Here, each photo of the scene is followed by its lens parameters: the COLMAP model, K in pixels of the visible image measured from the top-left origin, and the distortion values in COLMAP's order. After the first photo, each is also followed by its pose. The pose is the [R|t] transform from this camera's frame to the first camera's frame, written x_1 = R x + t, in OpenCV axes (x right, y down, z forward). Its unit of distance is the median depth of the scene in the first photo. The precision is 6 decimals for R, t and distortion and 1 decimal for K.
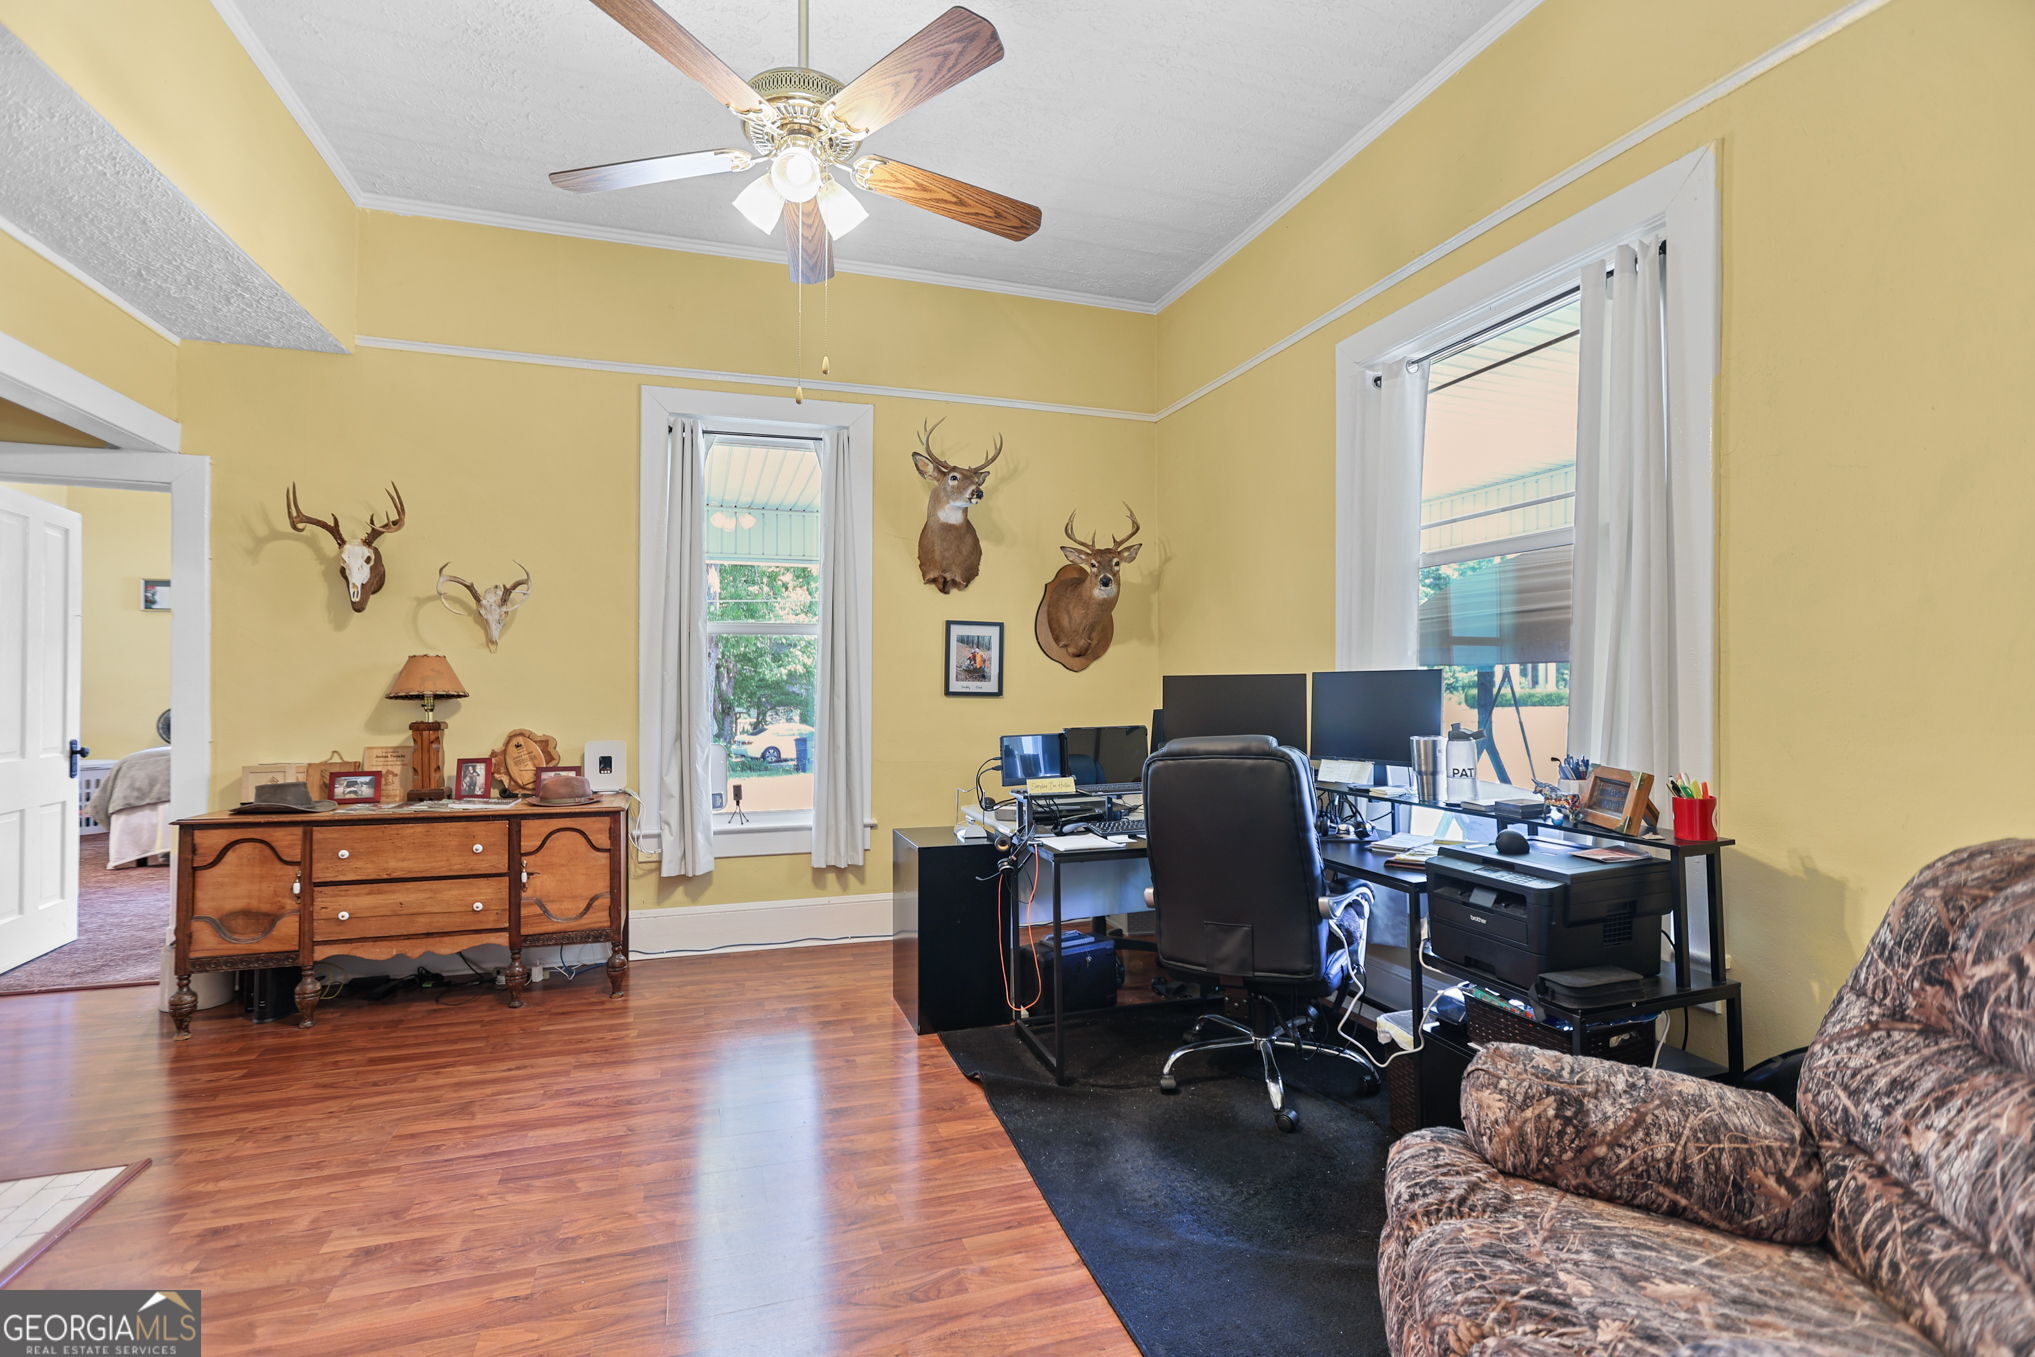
lens RADIAL K [[911.3, 0, 996.4], [0, 911.3, 681.8], [0, 0, 1]] dist [-0.014104, 0.006638]
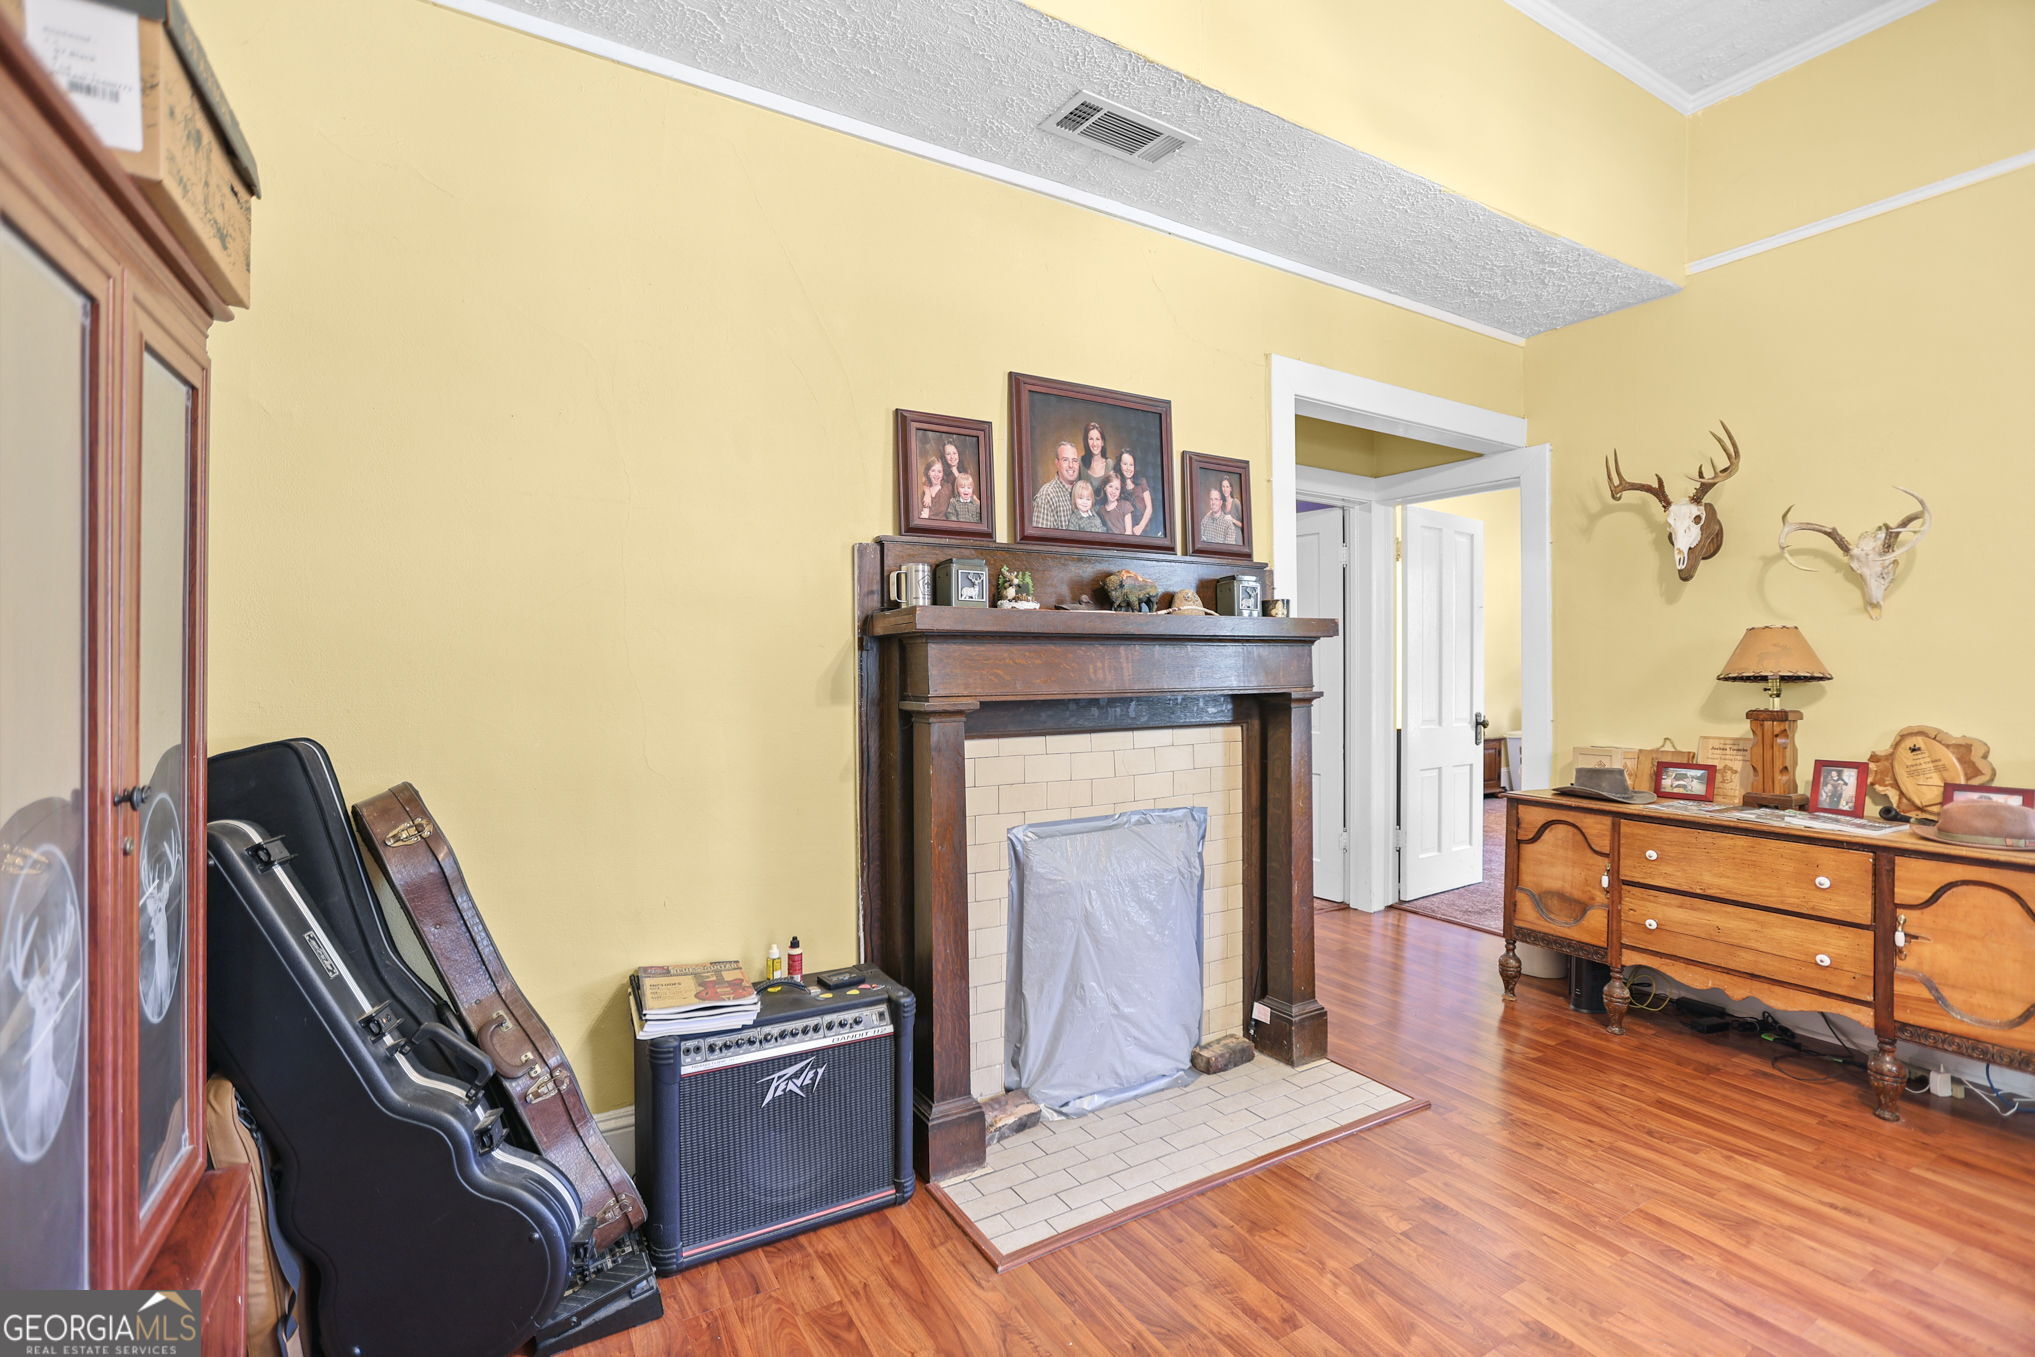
lens RADIAL K [[911.3, 0, 1026.1], [0, 911.3, 676.8], [0, 0, 1]] dist [-0.014104, 0.006638]
pose [[0.216103, 0.006074, -0.976352, 0.010957], [0.006652, 0.999948, 0.007694, 0.004519], [0.976348, -0.008157, 0.216051, 0.192787]]
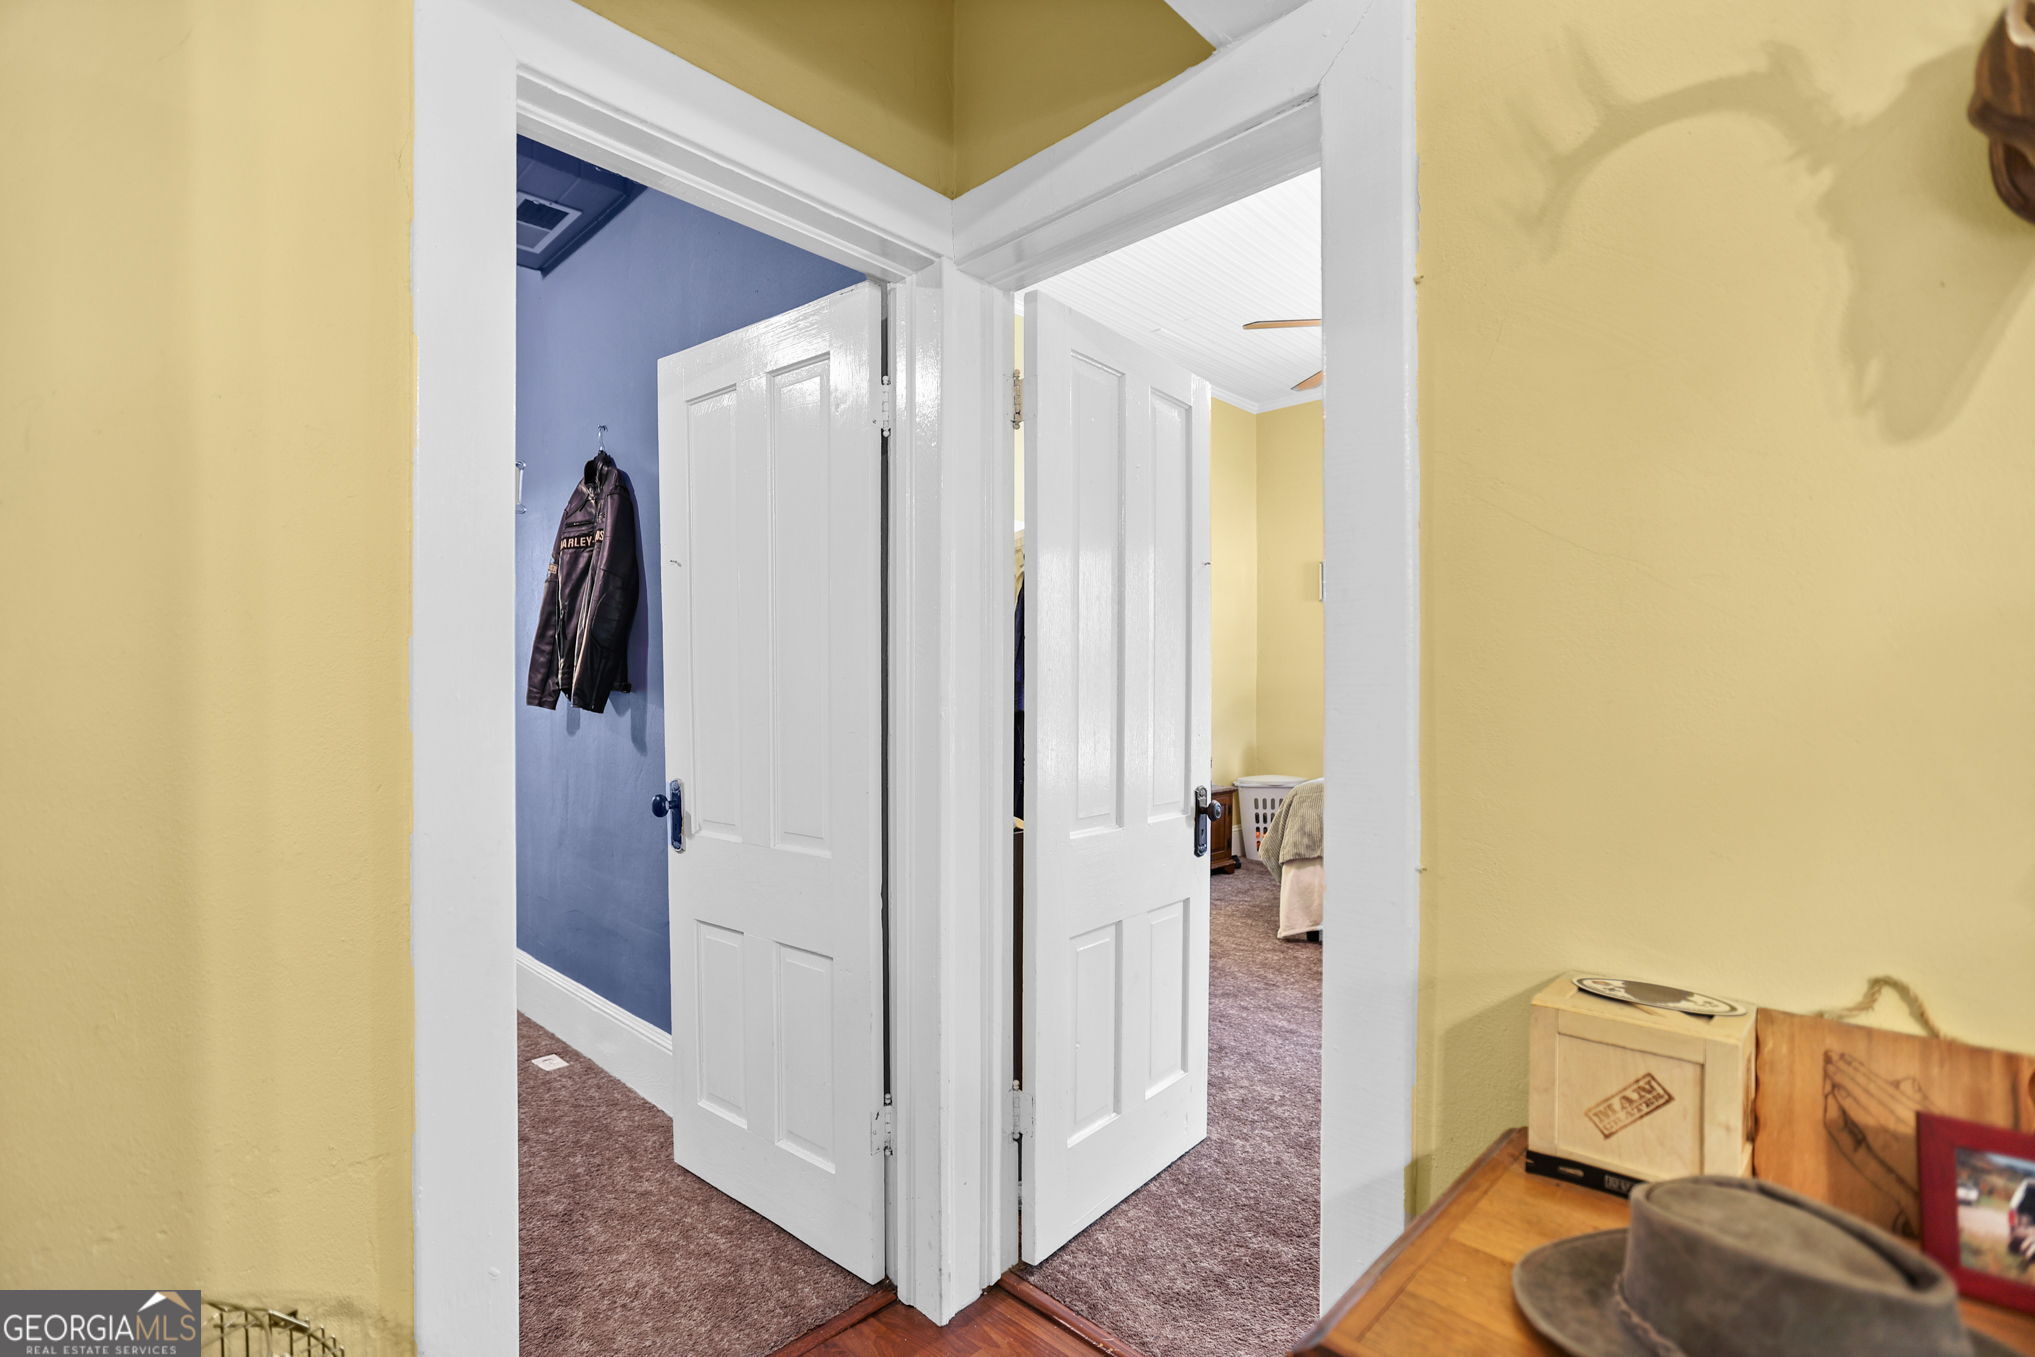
lens RADIAL K [[911.3, 0, 1014.1], [0, 911.3, 690.2], [0, 0, 1]] dist [-0.014104, 0.006638]
pose [[0.455918, -0.000198, -0.890022, -0.656191], [0.002904, 0.999995, 0.001265, 0.003051], [0.890017, -0.003161, 0.455916, 0.735778]]
